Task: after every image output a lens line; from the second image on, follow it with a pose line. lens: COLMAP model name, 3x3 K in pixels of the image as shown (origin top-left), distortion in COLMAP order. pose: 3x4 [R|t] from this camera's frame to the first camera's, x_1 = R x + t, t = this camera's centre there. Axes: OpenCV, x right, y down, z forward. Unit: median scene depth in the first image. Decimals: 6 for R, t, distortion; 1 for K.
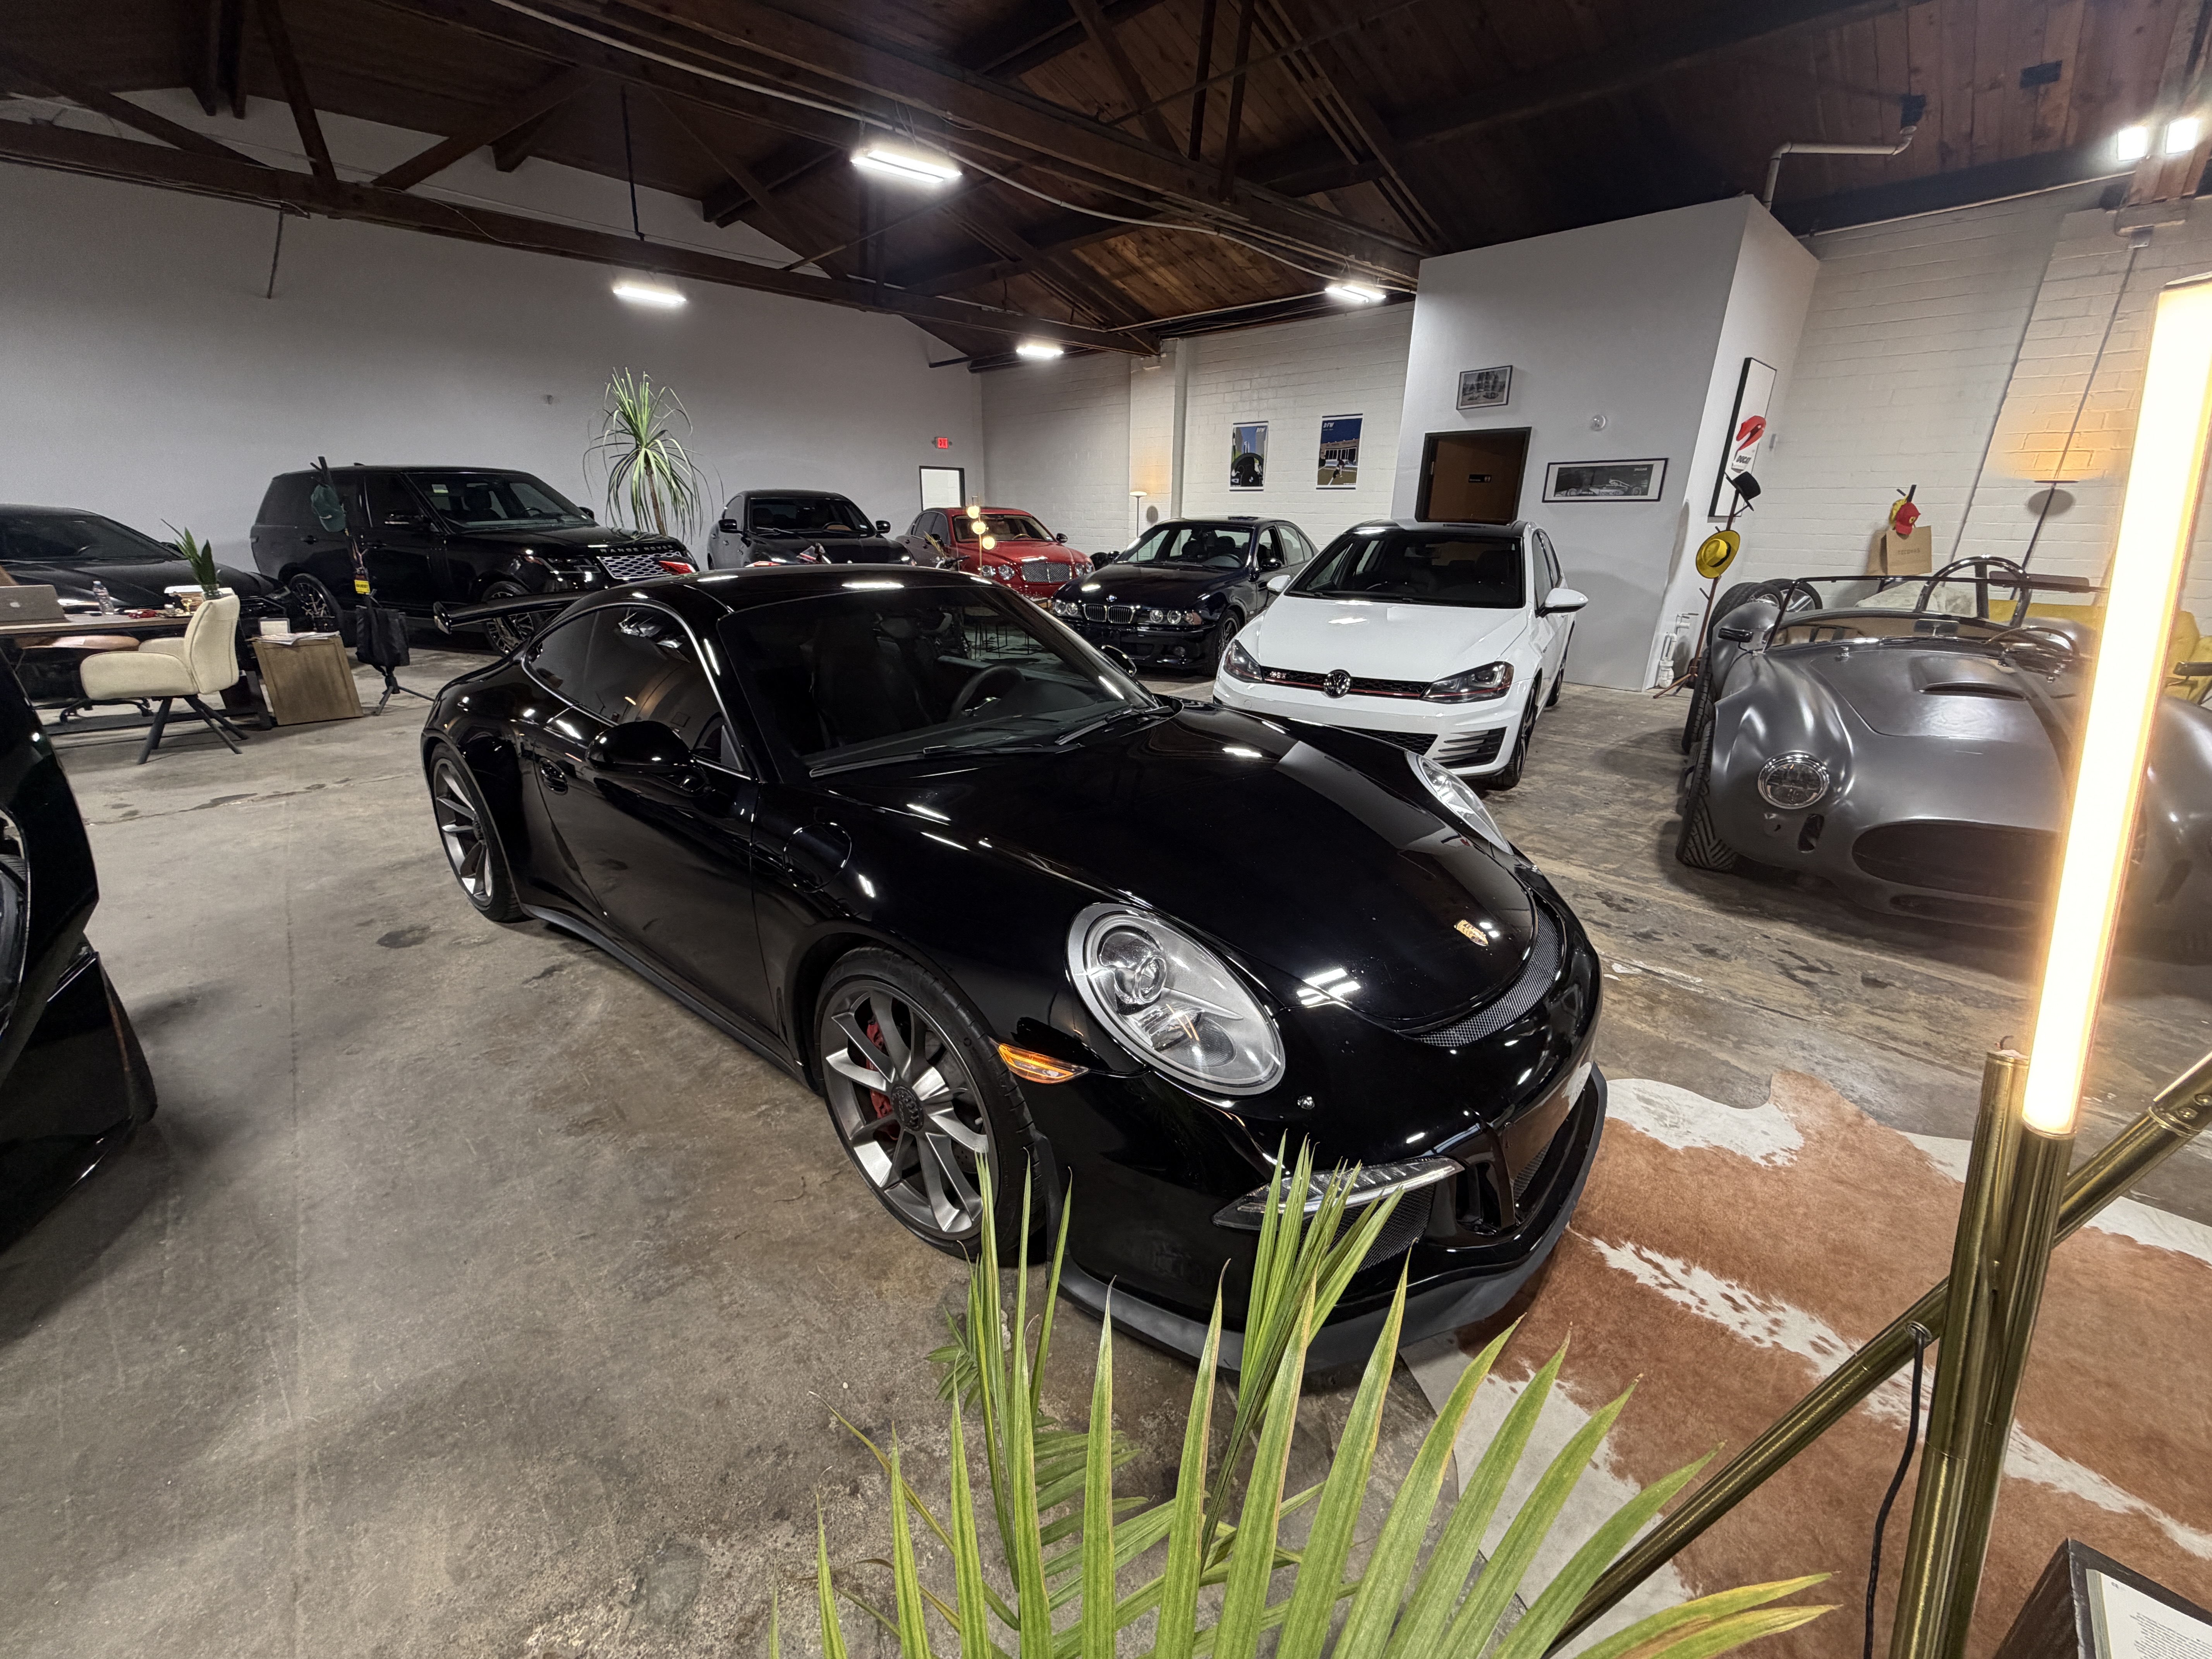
lens RADIAL K [[879.8, 0, 1106.0], [0, 879.8, 829.5], [0, 0, 1]] dist [-0.000316, -0.000011]
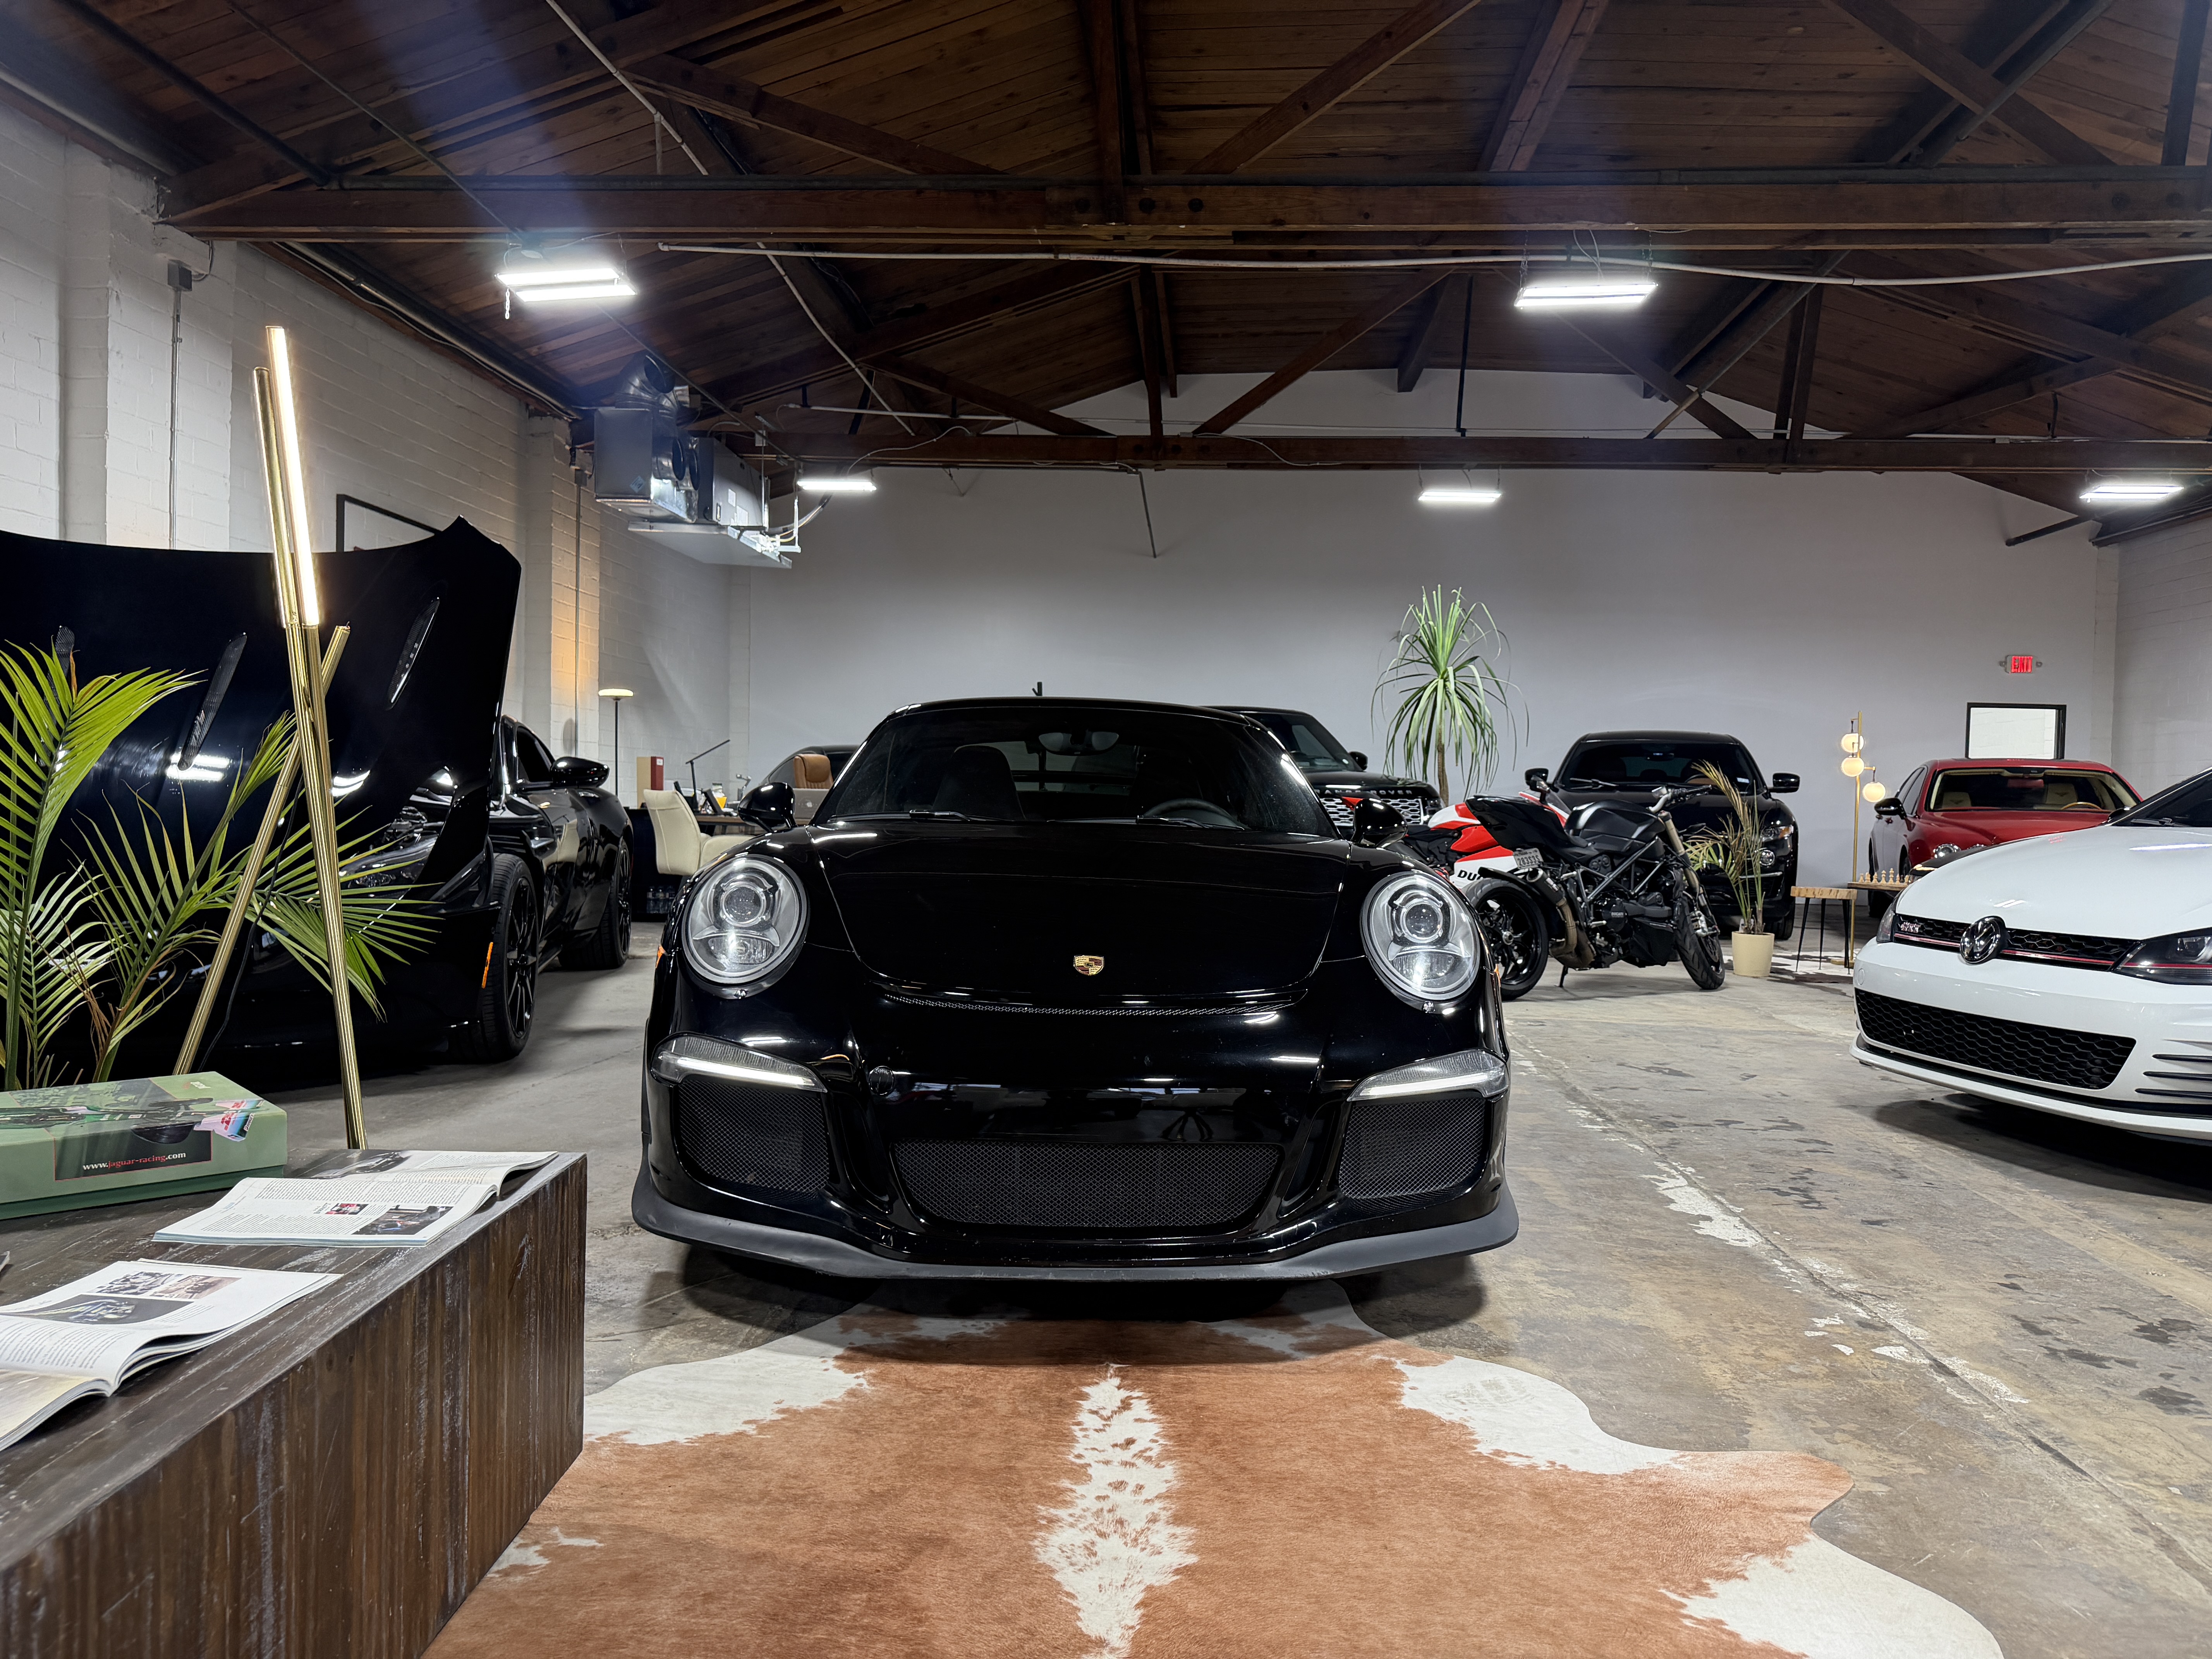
lens RADIAL K [[1541.2, 0, 1106.0], [0, 1541.2, 829.5], [0, 0, 1]] dist [0.057702, -0.083503]
pose [[0.671534, 0.019734, -0.740711, 0.634607], [-0.266468, 0.939200, -0.216560, 0.128029], [0.691402, 0.342803, 0.635963, -0.012602]]
